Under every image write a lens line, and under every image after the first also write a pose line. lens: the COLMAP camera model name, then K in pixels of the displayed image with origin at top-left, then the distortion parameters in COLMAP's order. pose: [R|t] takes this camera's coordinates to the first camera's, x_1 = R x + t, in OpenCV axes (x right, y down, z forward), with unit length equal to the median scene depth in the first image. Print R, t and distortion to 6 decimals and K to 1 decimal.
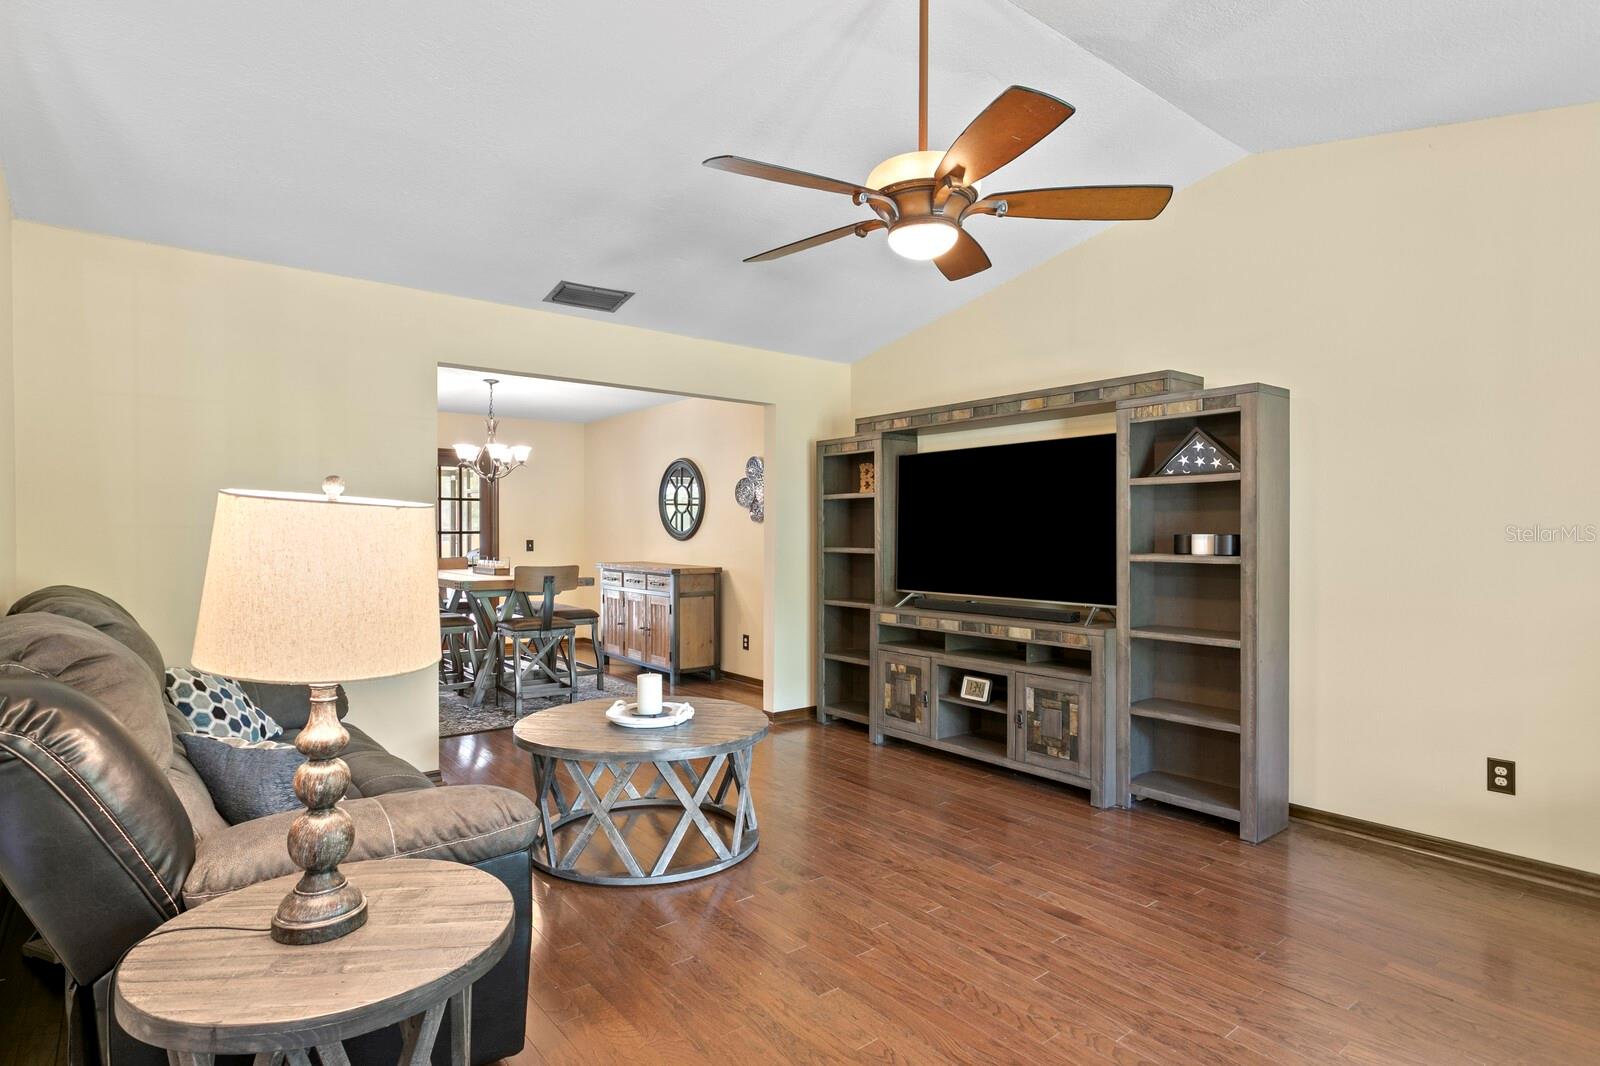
lens RADIAL K [[798.8, 0, 790.2], [0, 798.8, 542.8], [0, 0, 1]] dist [0.027932, 0.001102]
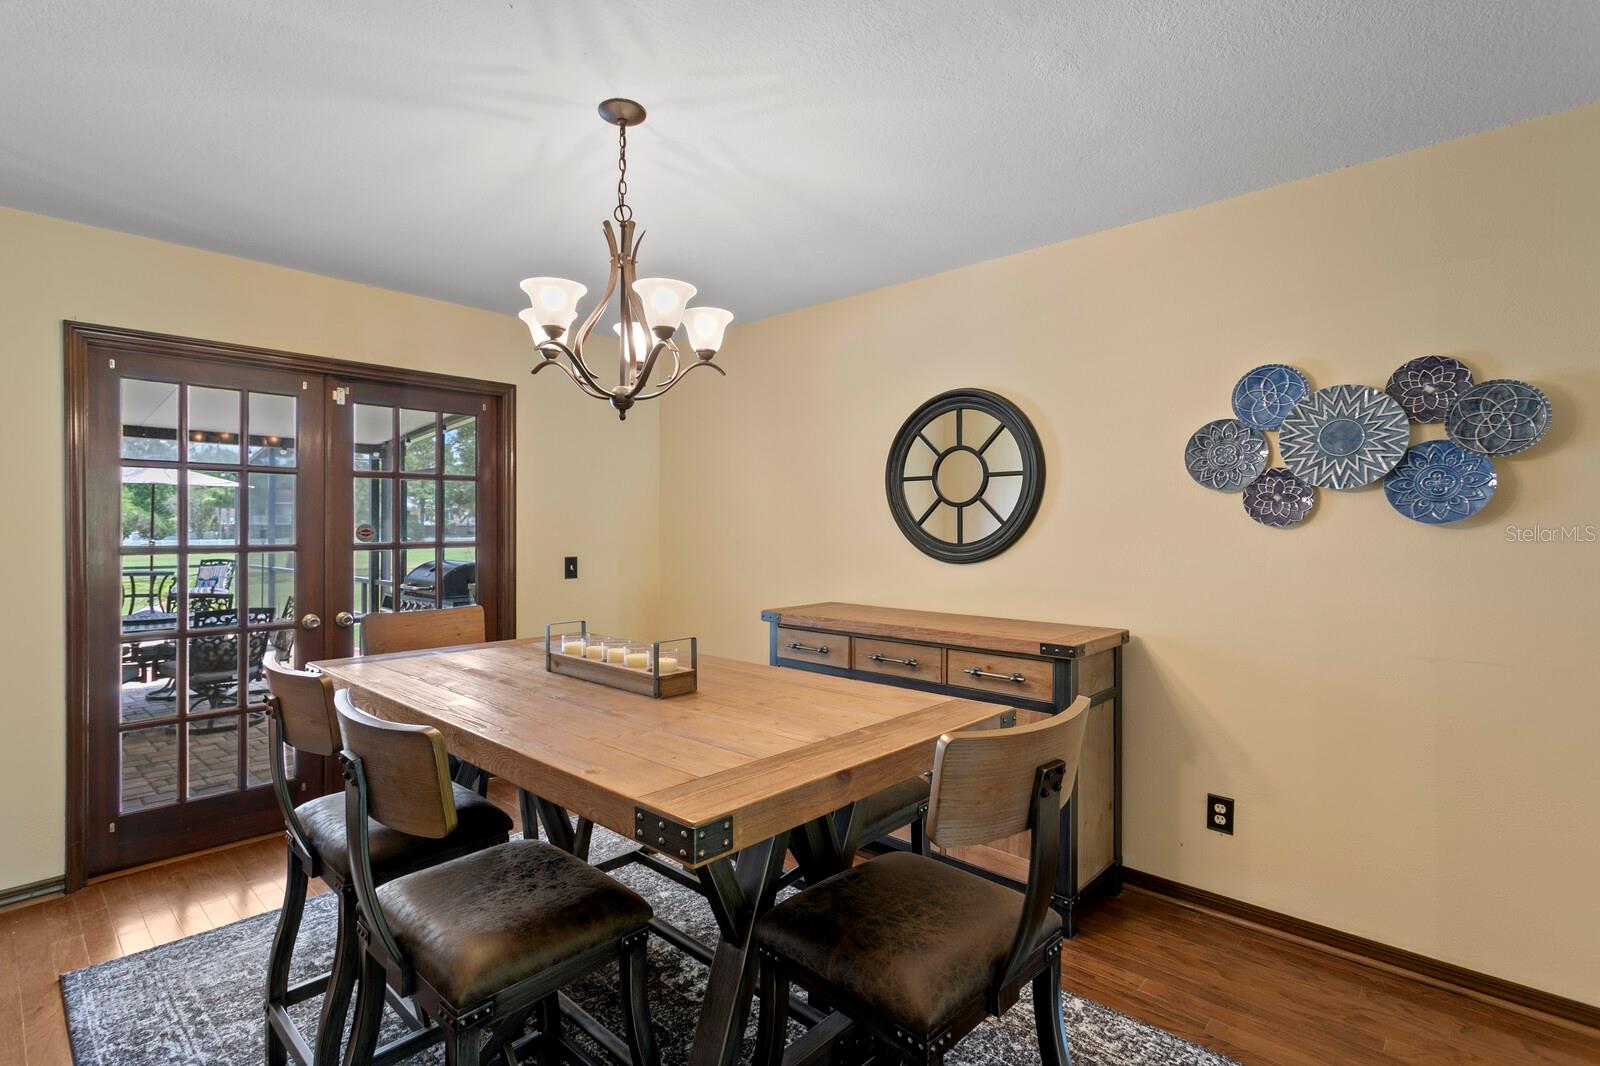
lens RADIAL K [[754.7, 0, 792.0], [0, 754.7, 533.9], [0, 0, 1]] dist [0.001589, 0.000066]
pose [[0.985309, 0.001664, 0.170772, -0.567742], [-0.000699, 0.999983, -0.005709, -0.032536], [-0.170779, 0.005506, 0.985294, 1.070124]]
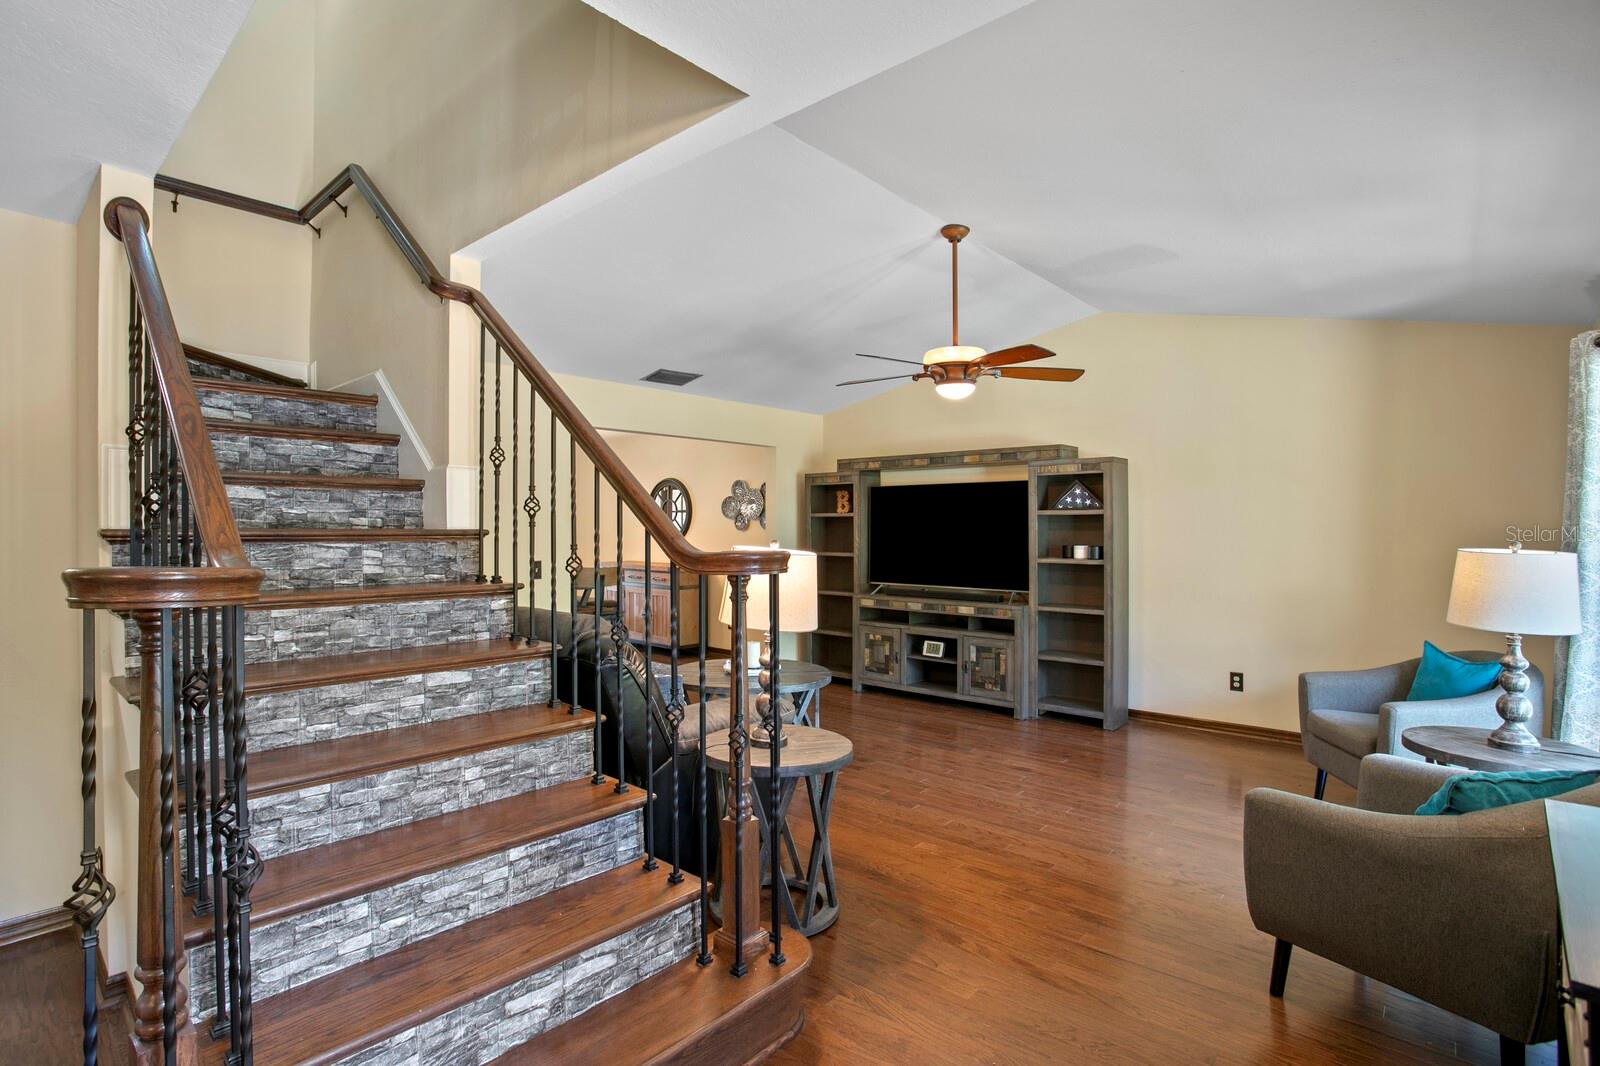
lens RADIAL K [[773.5, 0, 777.4], [0, 773.5, 528.9], [0, 0, 1]] dist [0.001165, 0.000193]
pose [[0.984927, -0.002970, 0.172944, -0.325623], [0.004060, 0.999974, -0.005950, -0.034605], [-0.172922, 0.006563, 0.984914, -0.391046]]
